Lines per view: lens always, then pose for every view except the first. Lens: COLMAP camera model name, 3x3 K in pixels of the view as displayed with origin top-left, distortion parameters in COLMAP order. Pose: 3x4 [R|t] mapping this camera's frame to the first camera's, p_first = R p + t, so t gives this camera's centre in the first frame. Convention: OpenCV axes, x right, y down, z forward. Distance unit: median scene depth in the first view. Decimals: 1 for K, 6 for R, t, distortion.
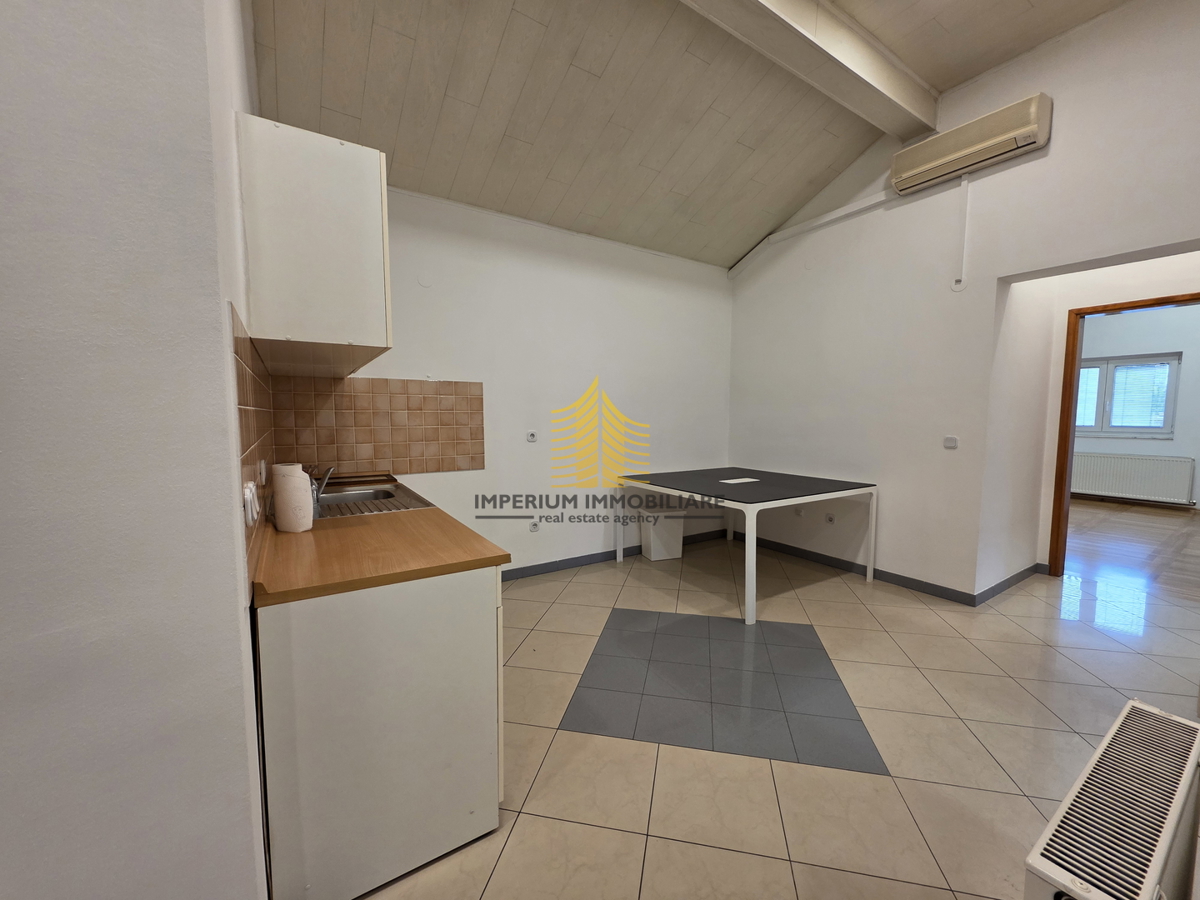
lens RADIAL K [[471.4, 0, 600.0], [0, 471.4, 450.0], [0, 0, 1]] dist [0.009415, 0.000057]
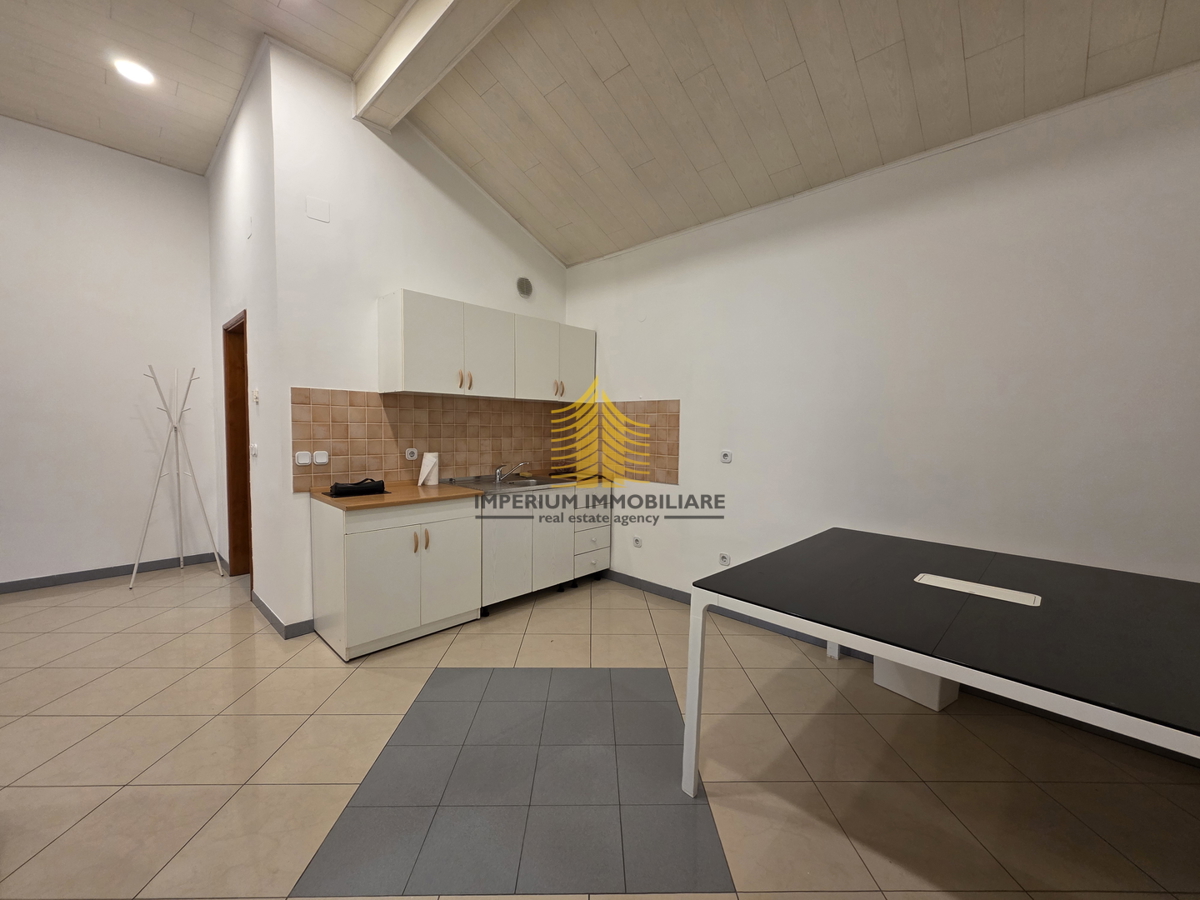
lens RADIAL K [[459.8, 0, 599.0], [0, 459.8, 453.5], [0, 0, 1]] dist [-0.007720, 0.000012]
pose [[0.240800, 0.052155, -0.969173, 0.671753], [-0.091268, 0.995347, 0.030887, -0.042149], [0.966274, 0.081017, 0.244439, 0.597279]]
